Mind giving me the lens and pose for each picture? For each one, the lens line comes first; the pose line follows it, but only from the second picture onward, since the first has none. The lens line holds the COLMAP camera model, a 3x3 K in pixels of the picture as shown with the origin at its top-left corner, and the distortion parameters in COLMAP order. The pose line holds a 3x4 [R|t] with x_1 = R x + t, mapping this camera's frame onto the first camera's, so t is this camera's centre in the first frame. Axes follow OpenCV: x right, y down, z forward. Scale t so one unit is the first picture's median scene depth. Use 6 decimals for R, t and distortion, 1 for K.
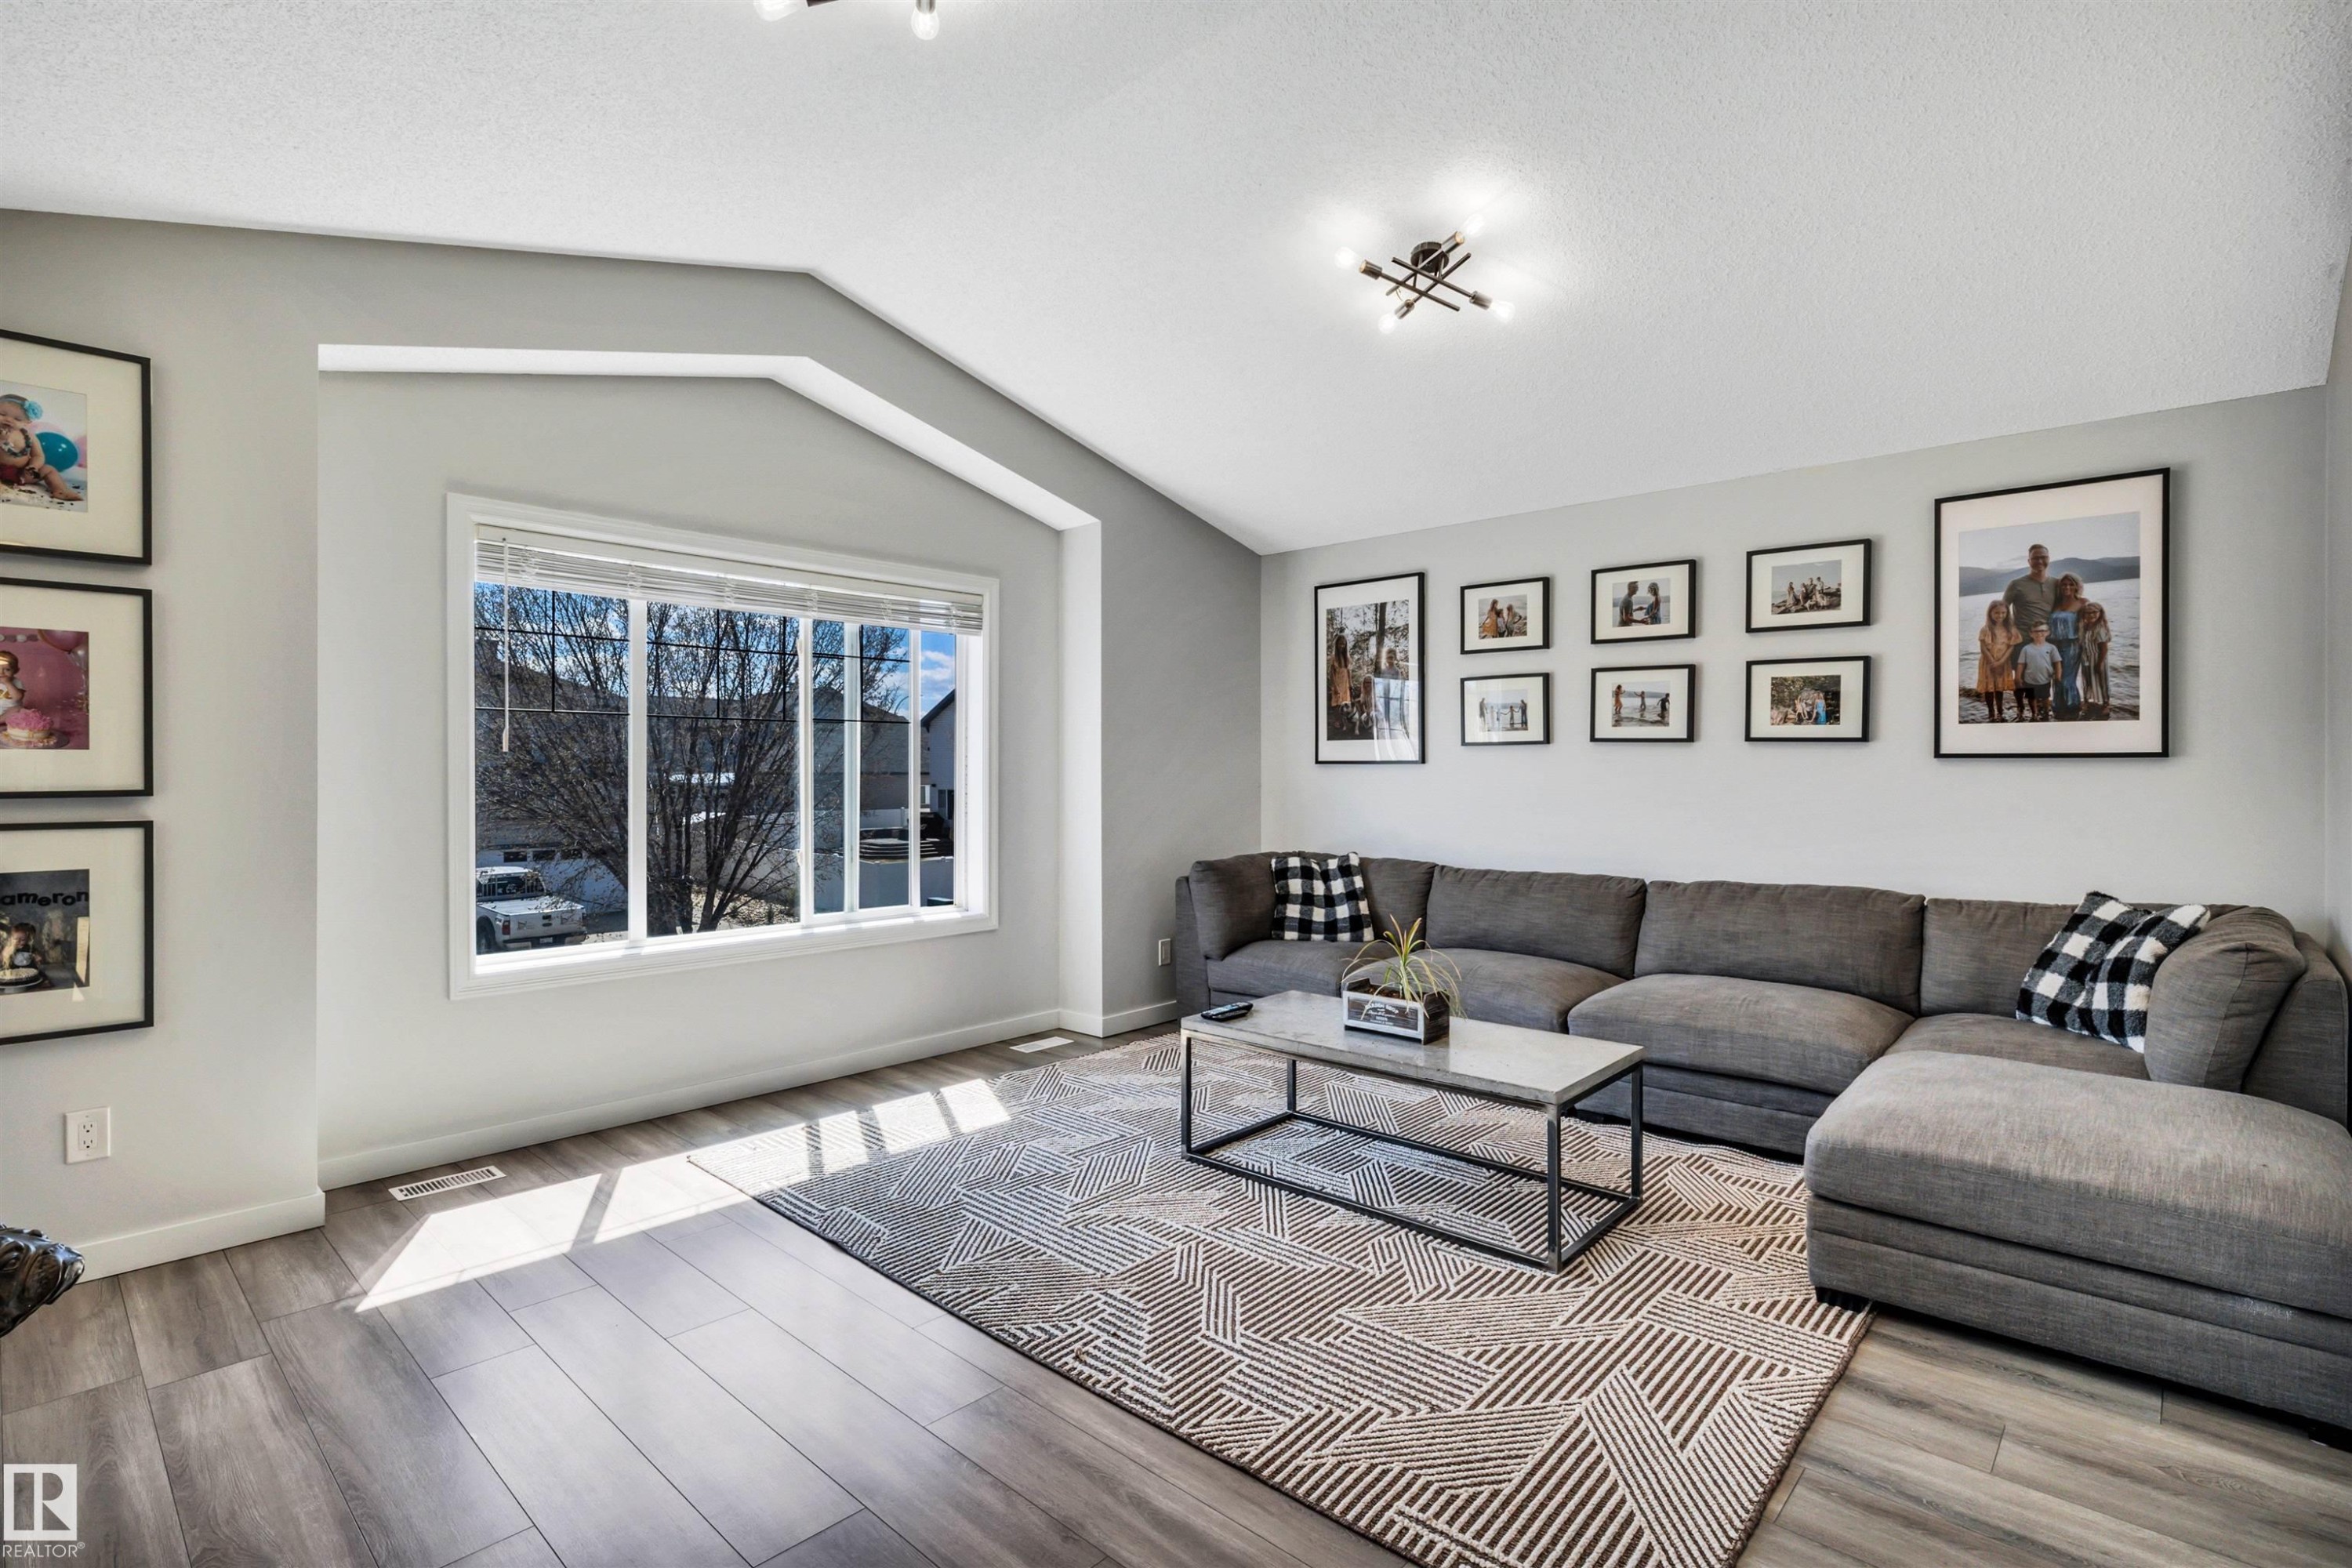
lens RADIAL K [[1089.3, 0, 1173.4], [0, 1089.3, 775.2], [0, 0, 1]] dist [-0.005356, -0.000207]
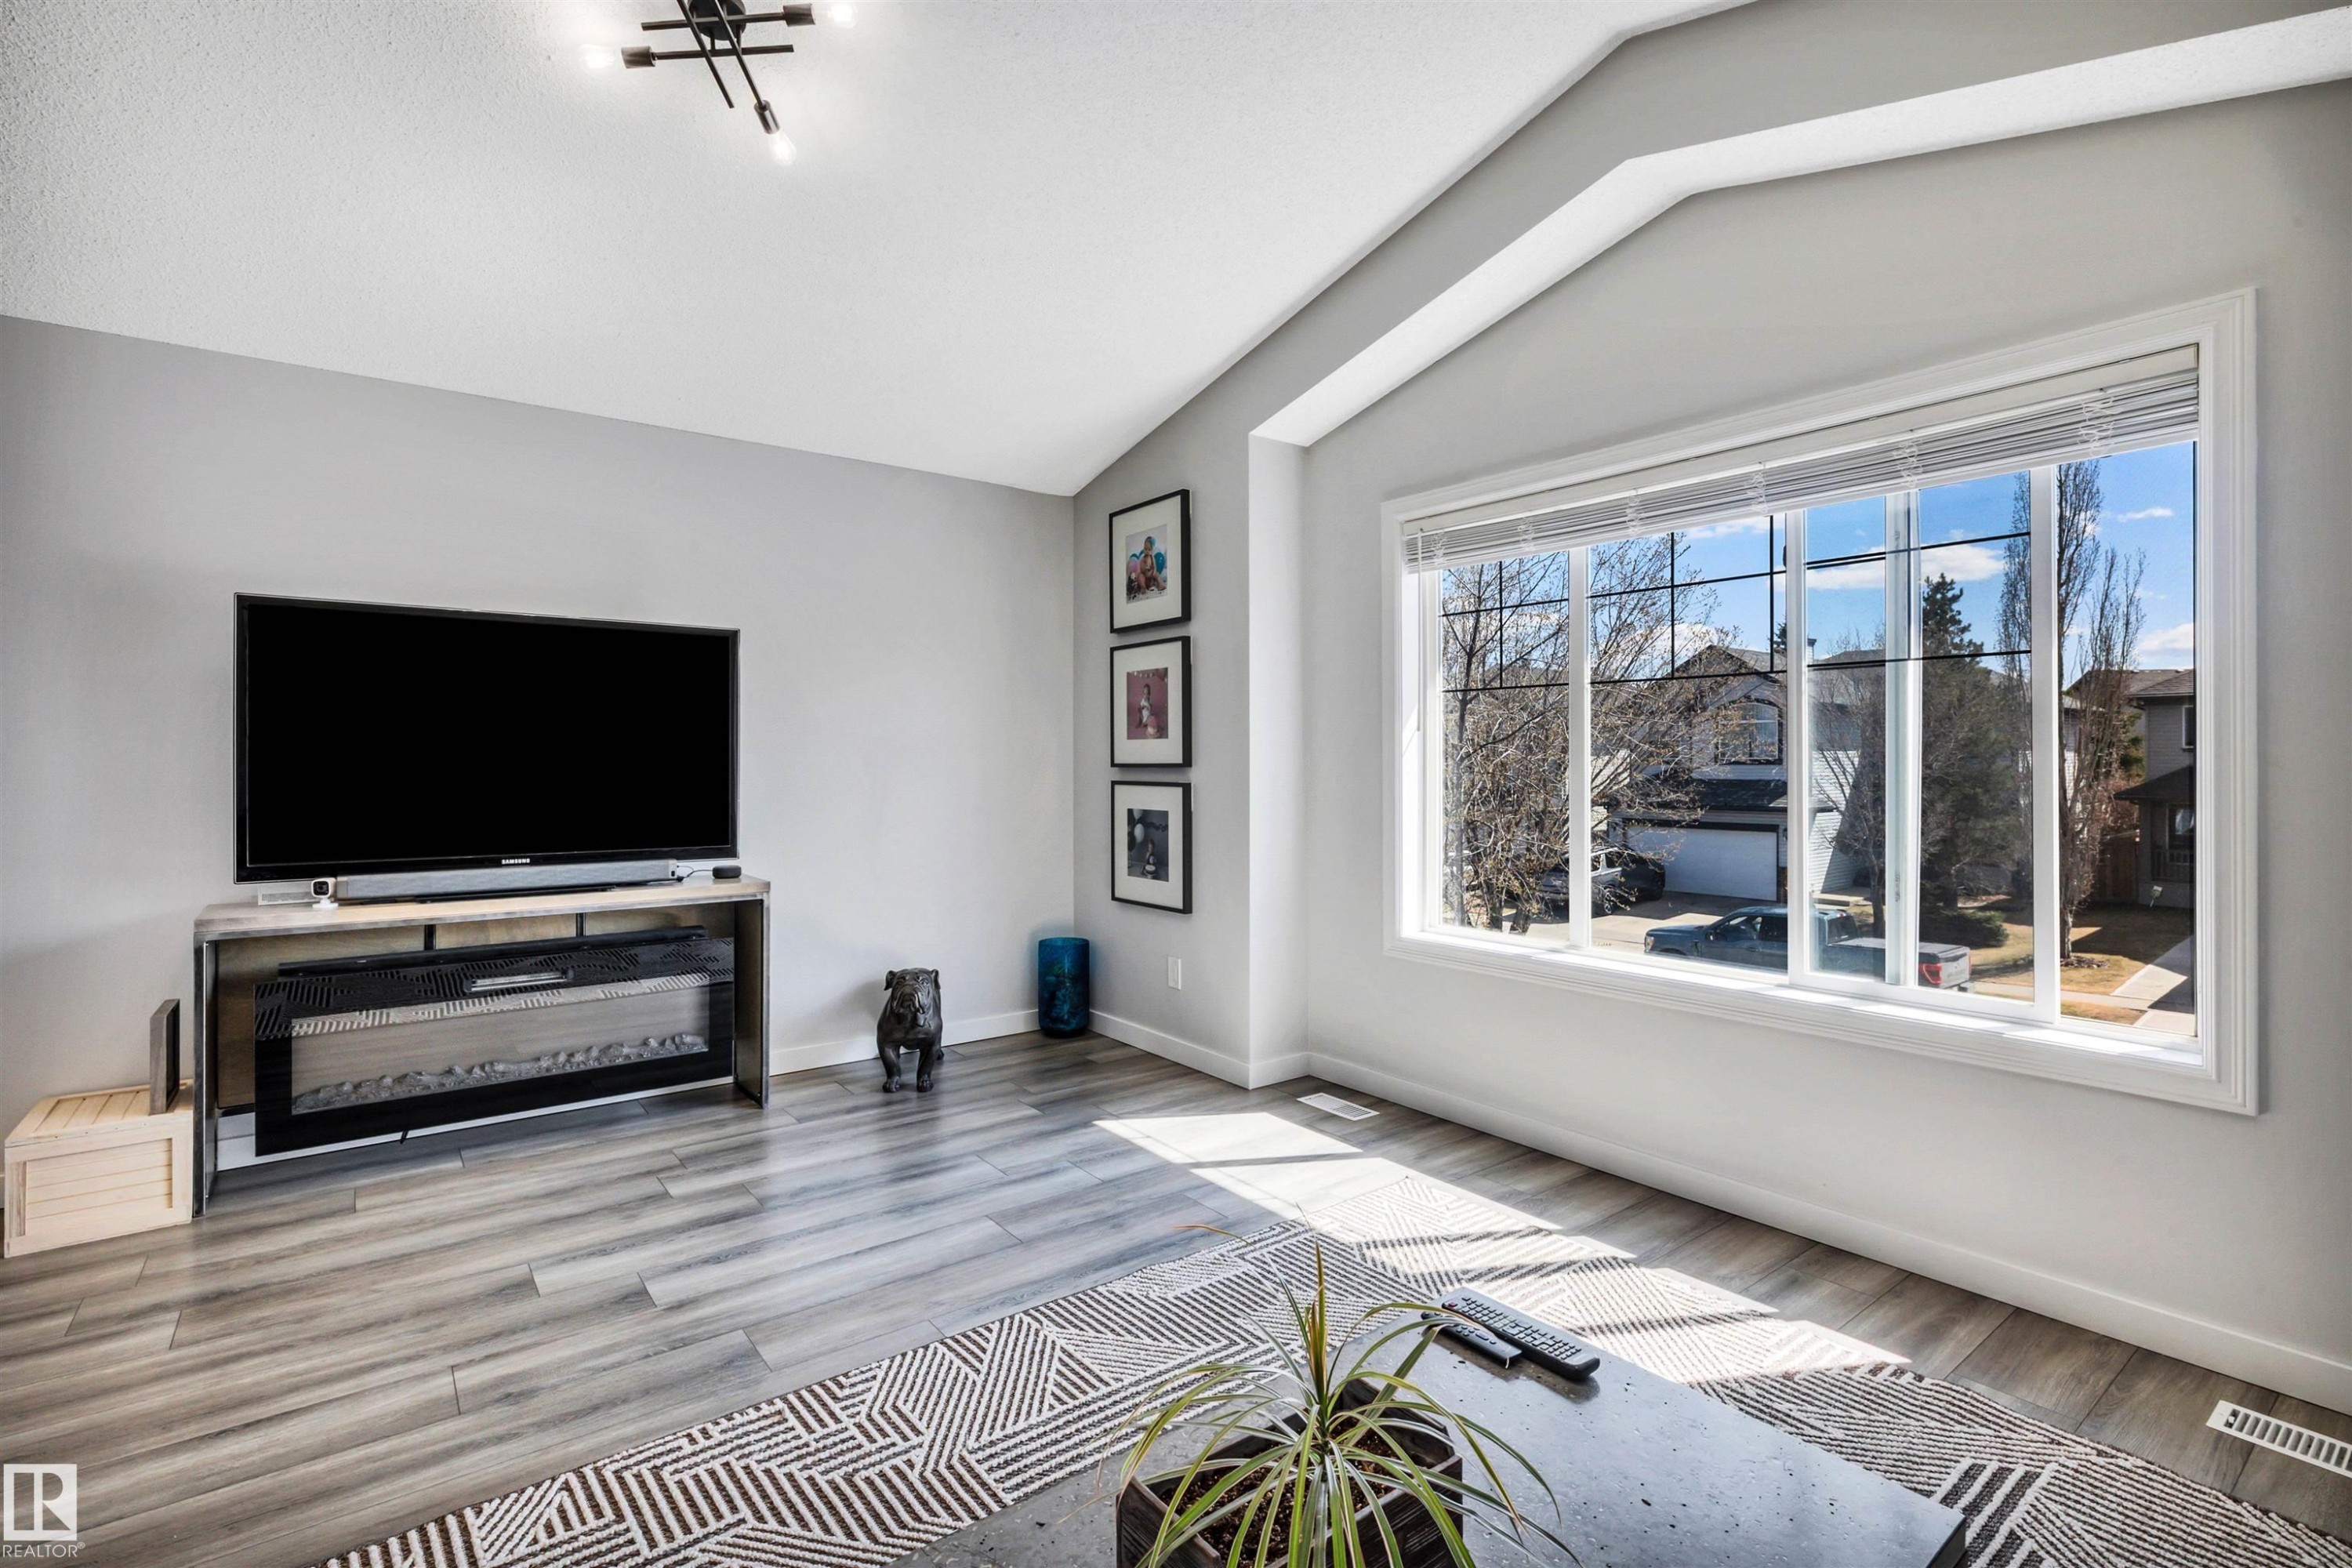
lens RADIAL K [[1089.3, 0, 1173.4], [0, 1089.3, 763.8], [0, 0, 1]] dist [-0.005356, -0.000207]
pose [[-0.171965, 0.004344, -0.985094, 0.421567], [-0.002974, 0.999983, 0.004929, 0.004637], [0.985099, 0.003777, -0.171949, 0.861819]]
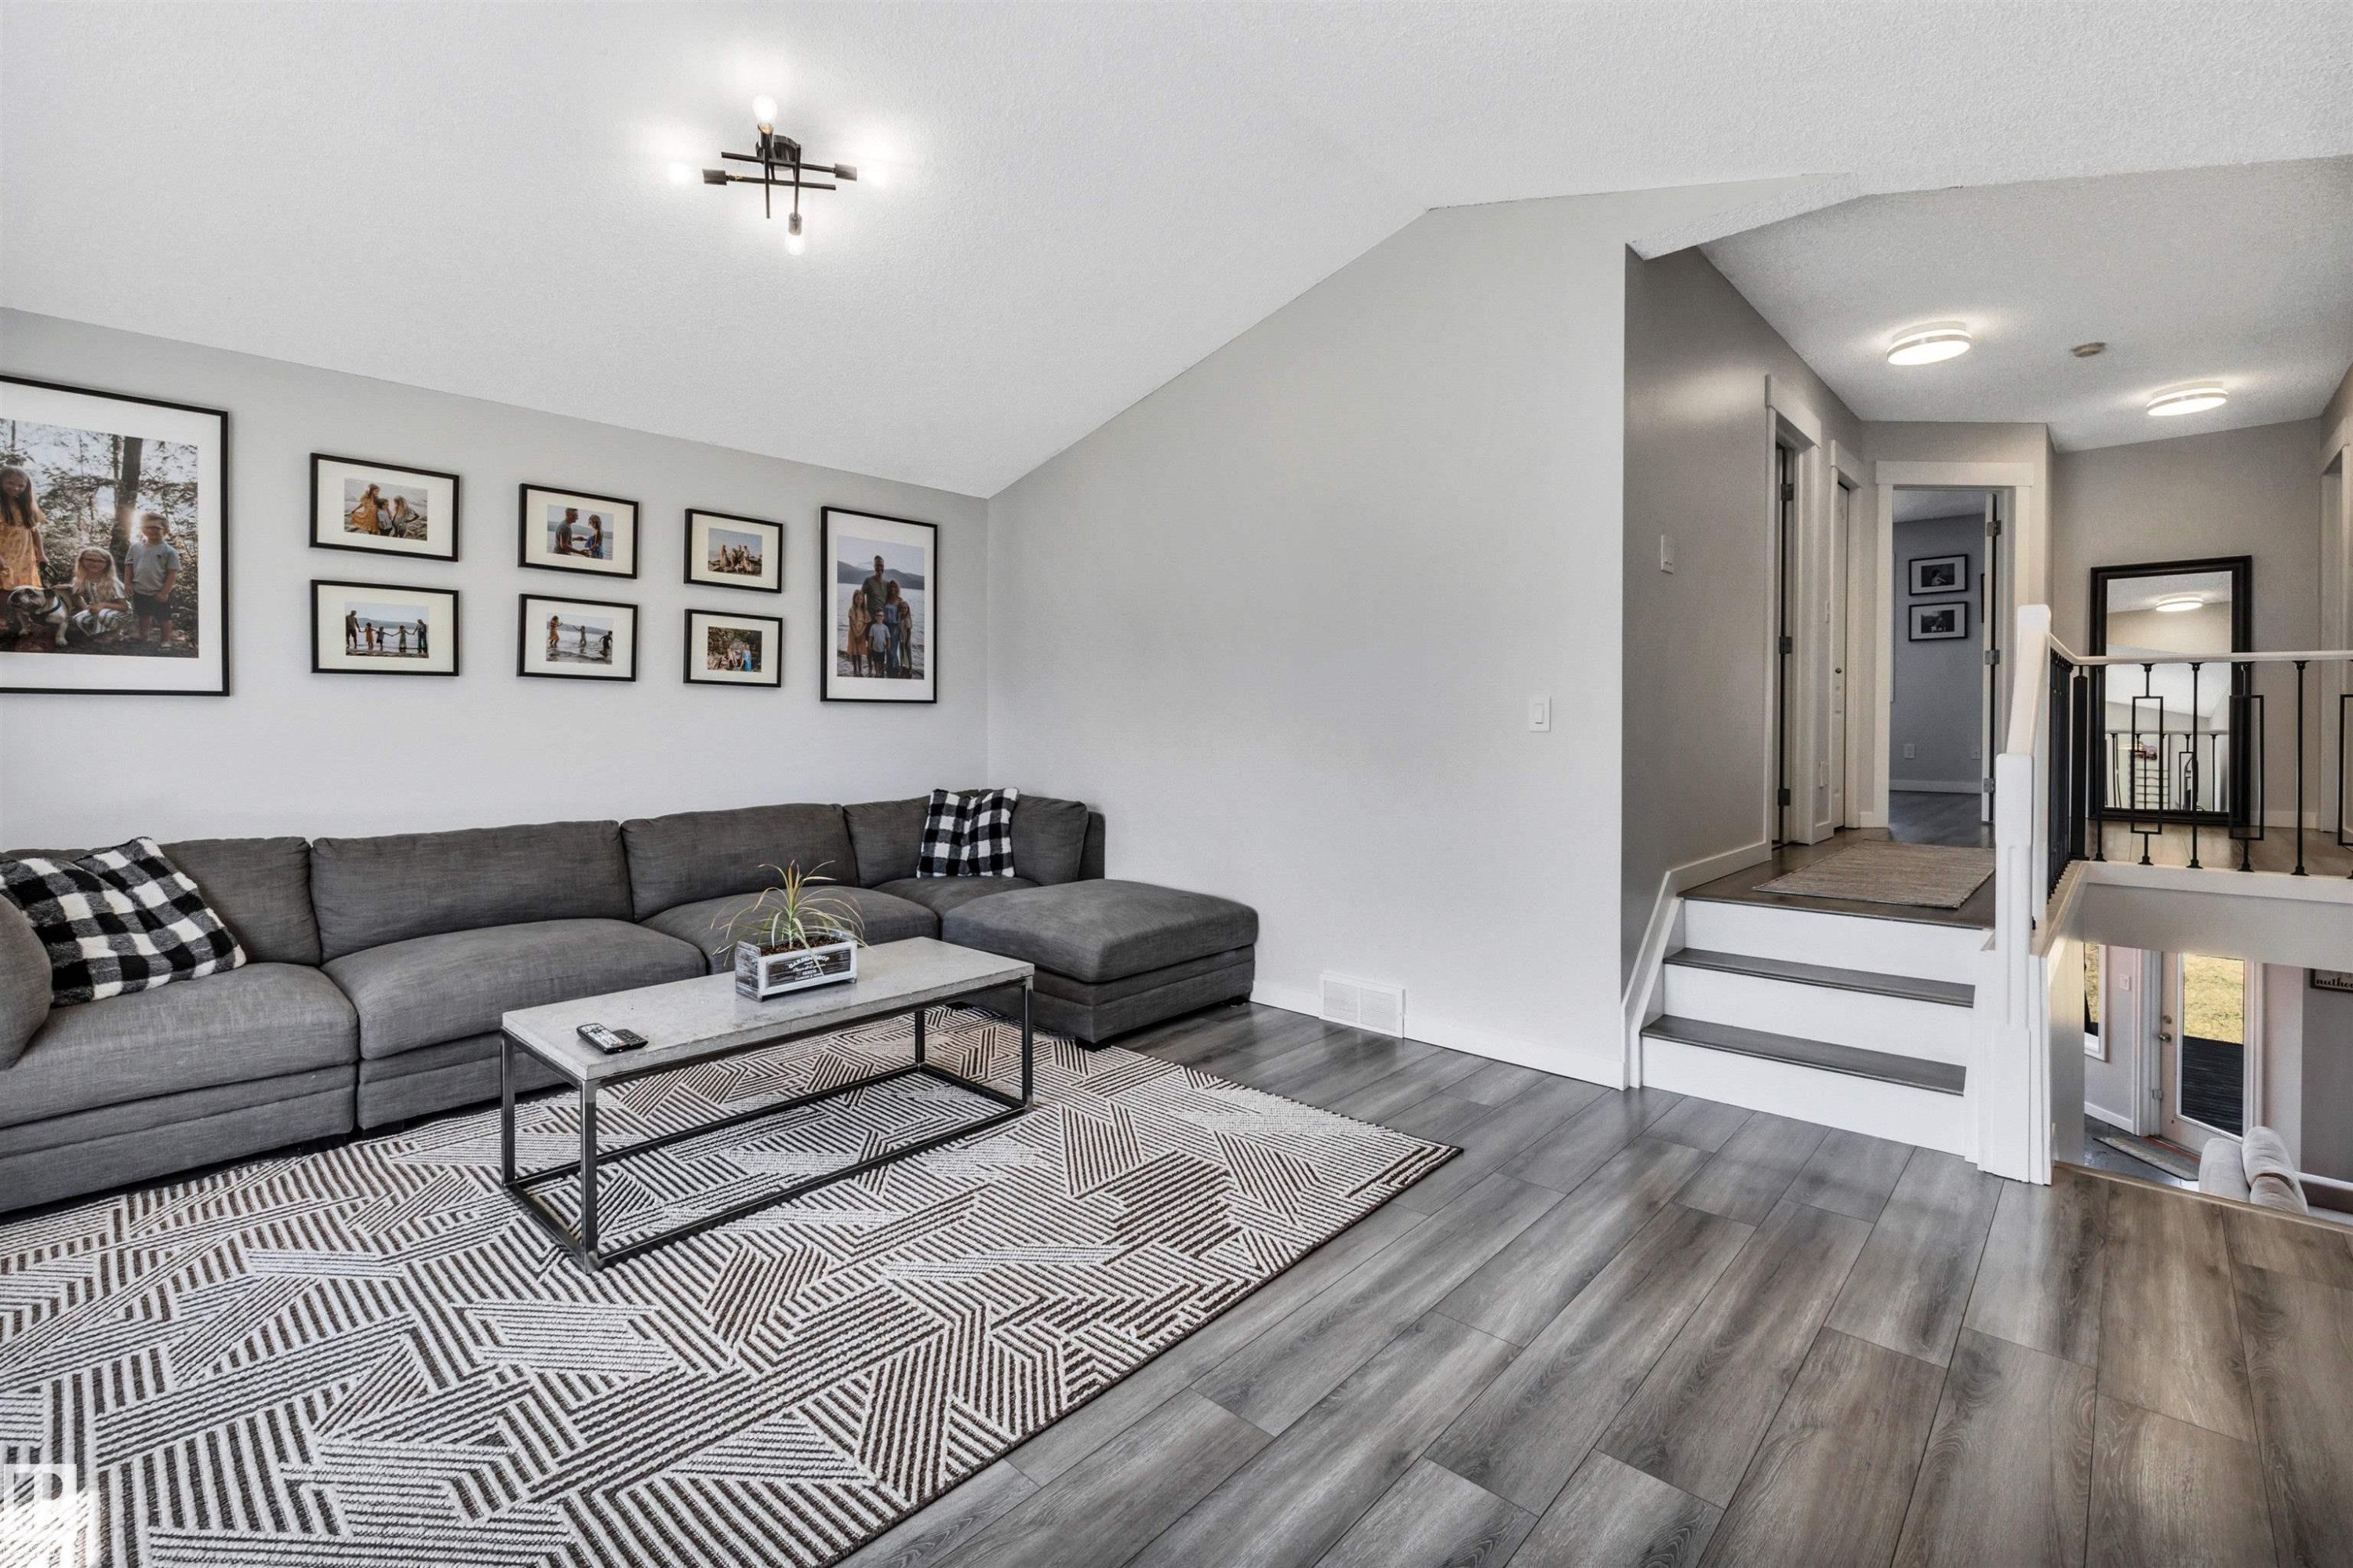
lens RADIAL K [[1019.5, 0, 1190.2], [0, 1019.5, 728.2], [0, 0, 1]] dist [-0.009620, 0.000353]
pose [[0.007151, -0.006575, 0.999953, -0.553211], [0.004816, 0.999967, 0.006541, 0.011239], [-0.999963, 0.004769, 0.007182, 0.560292]]
